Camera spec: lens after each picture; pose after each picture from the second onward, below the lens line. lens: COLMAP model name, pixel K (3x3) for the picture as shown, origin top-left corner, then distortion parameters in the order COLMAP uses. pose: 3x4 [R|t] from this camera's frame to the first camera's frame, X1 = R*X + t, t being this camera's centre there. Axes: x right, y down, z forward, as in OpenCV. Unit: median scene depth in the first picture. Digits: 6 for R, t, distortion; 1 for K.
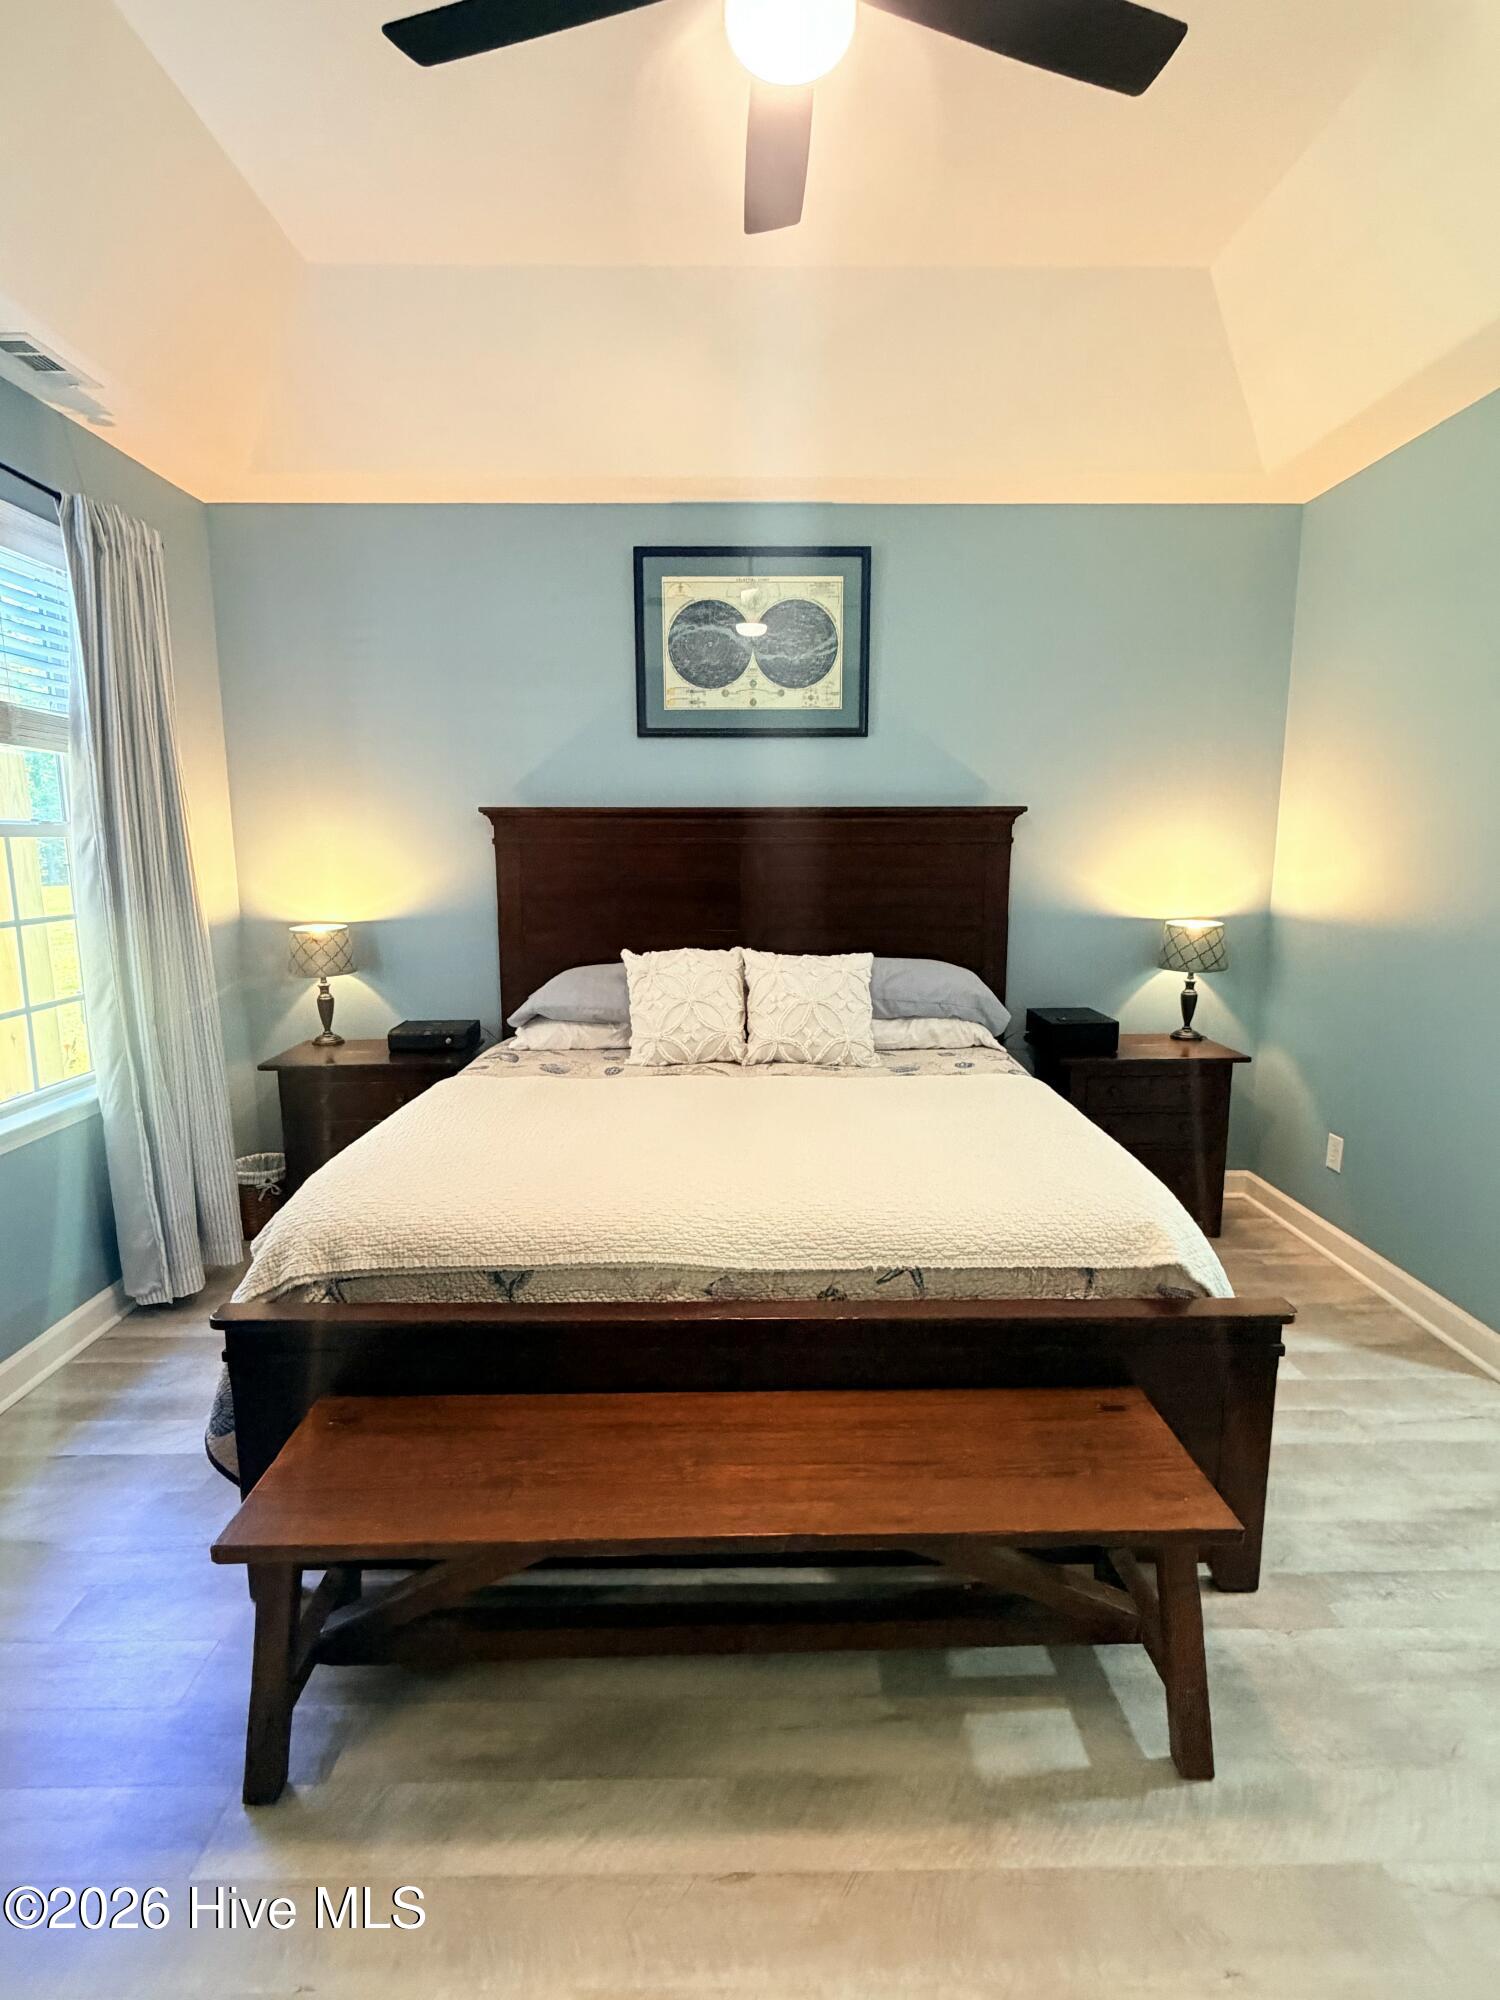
lens RADIAL K [[980.3, 0, 750.0], [0, 980.3, 1000.0], [0, 0, 1]] dist [0.002356, -0.001135]
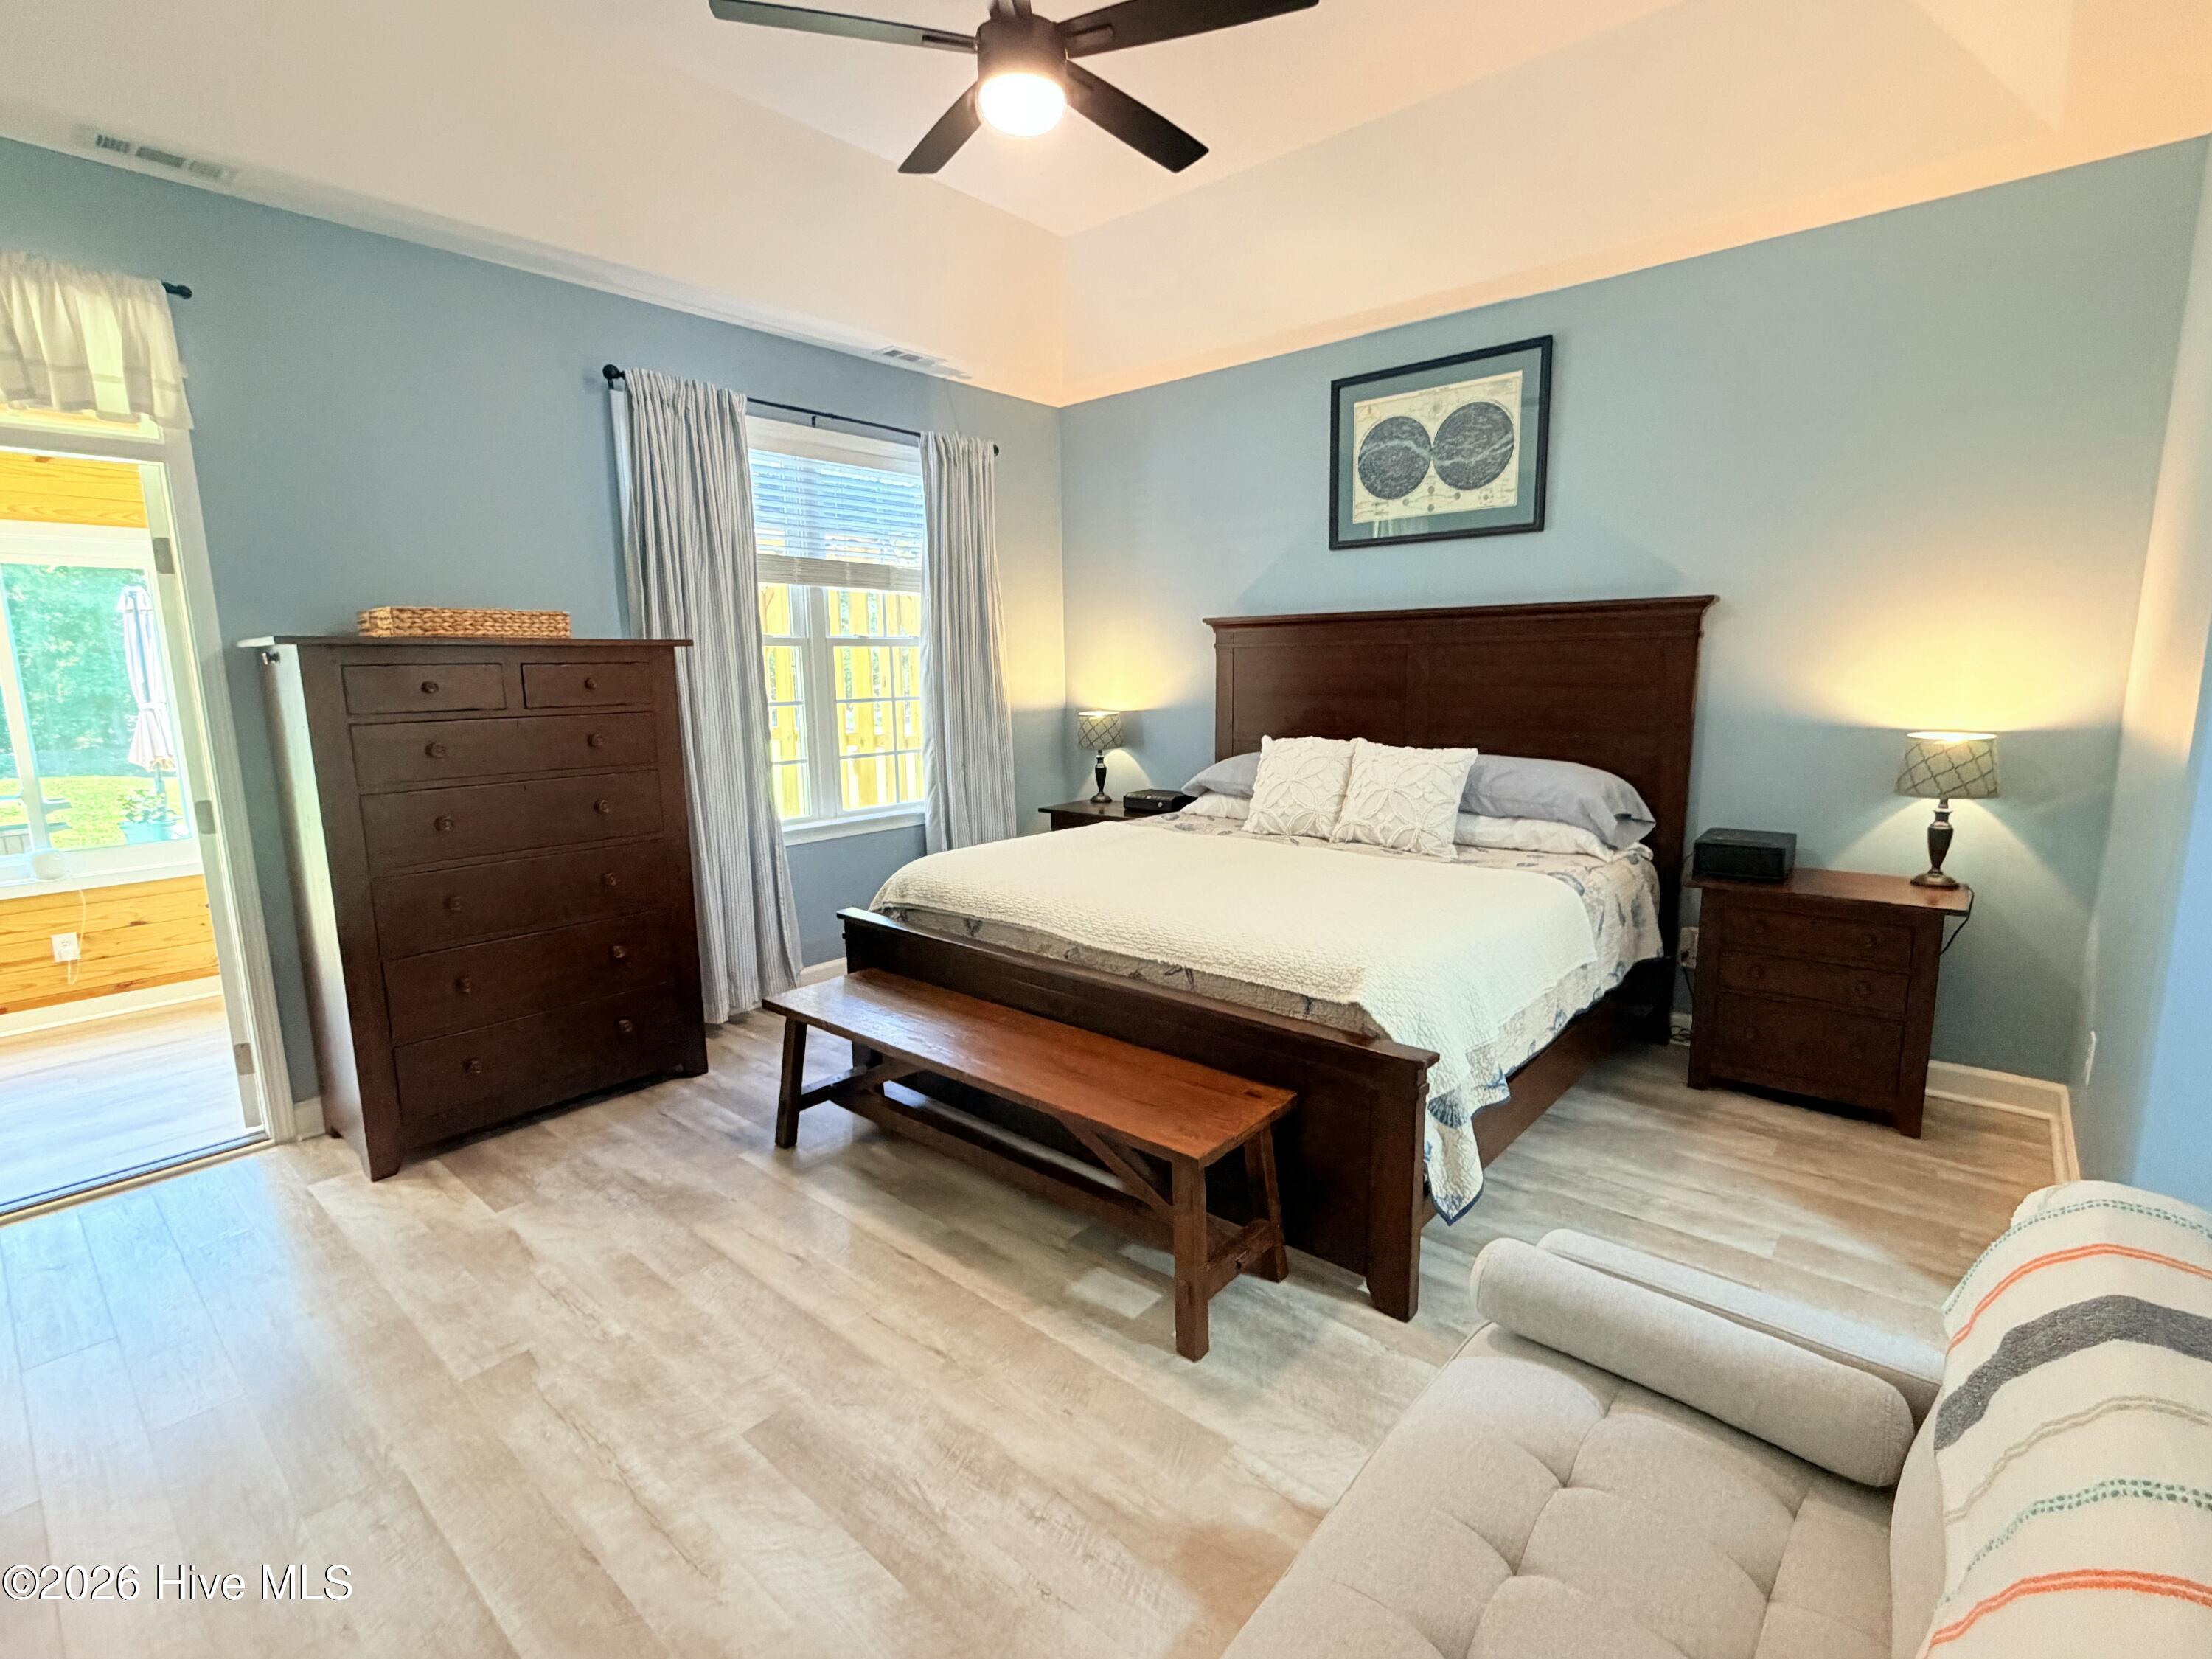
lens RADIAL K [[1021.7, 0, 1105.2], [0, 1021.7, 840.1], [0, 0, 1]] dist [-0.001575, -0.000146]
pose [[0.748588, 0.105732, -0.654551, 0.532689], [-0.096670, 0.994059, 0.050016, 0.029596], [0.655950, 0.025833, 0.754362, -0.043182]]
